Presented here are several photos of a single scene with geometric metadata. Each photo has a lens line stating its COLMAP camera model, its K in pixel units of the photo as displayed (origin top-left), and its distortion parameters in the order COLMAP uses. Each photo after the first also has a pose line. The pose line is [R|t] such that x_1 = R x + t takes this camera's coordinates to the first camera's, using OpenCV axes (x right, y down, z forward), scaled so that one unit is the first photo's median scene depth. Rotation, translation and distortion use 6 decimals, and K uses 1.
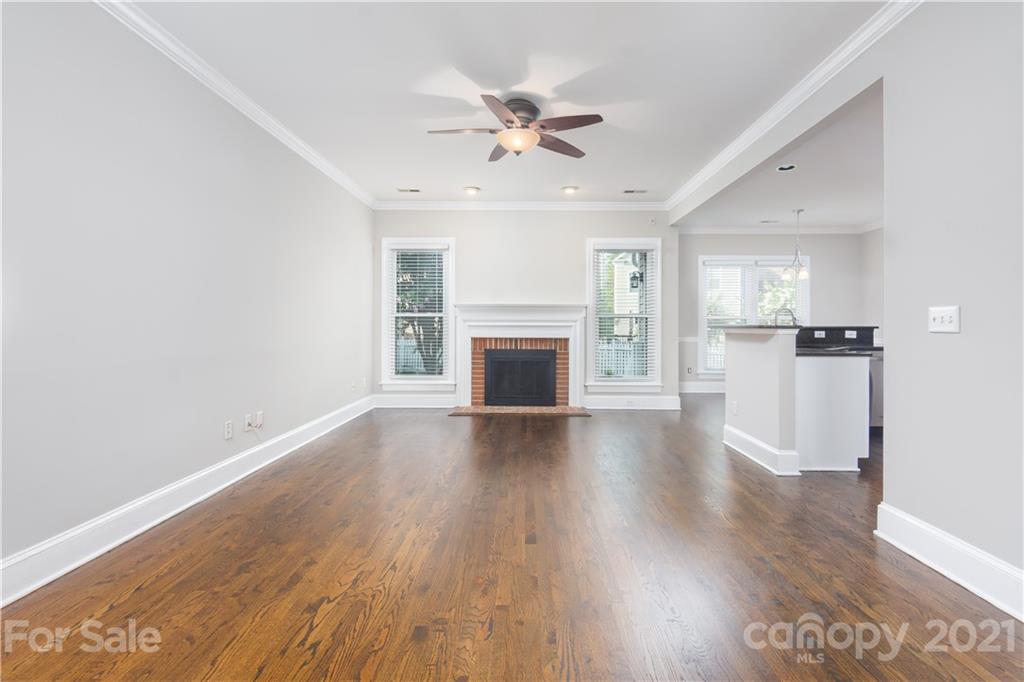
lens RADIAL K [[505.0, 0, 516.4], [0, 505.0, 323.5], [0, 0, 1]] dist [-0.017943, -0.000007]
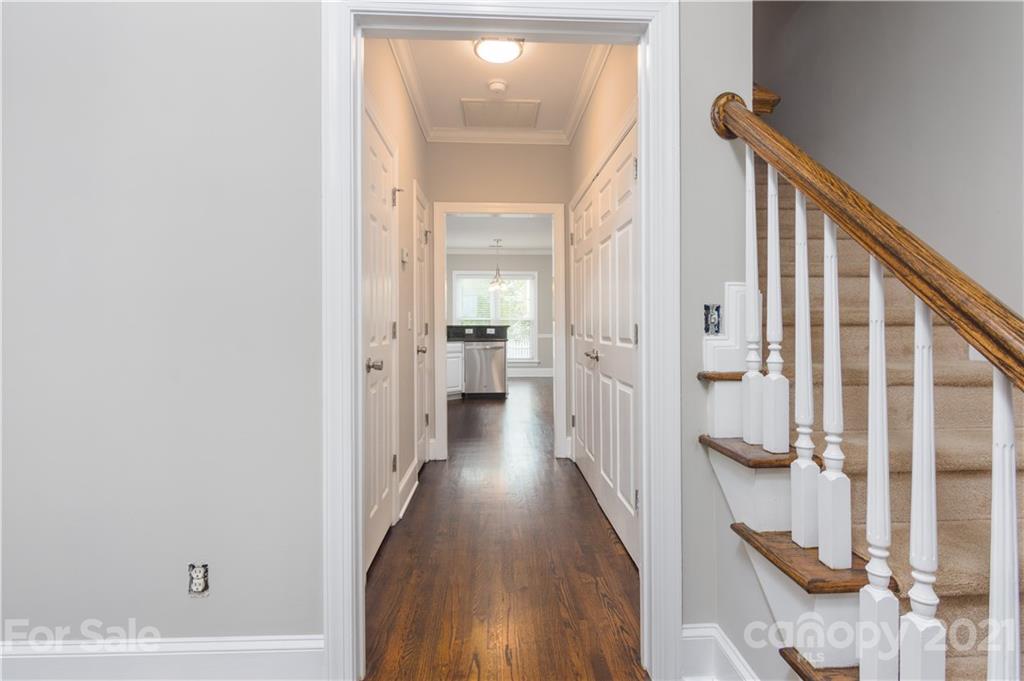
lens RADIAL K [[505.0, 0, 516.4], [0, 505.0, 323.0], [0, 0, 1]] dist [-0.017943, -0.000007]
pose [[0.997607, -0.008532, 0.068613, 0.641550], [0.008882, 0.999949, -0.004787, 0.006326], [-0.068569, 0.005385, 0.997632, -0.441680]]
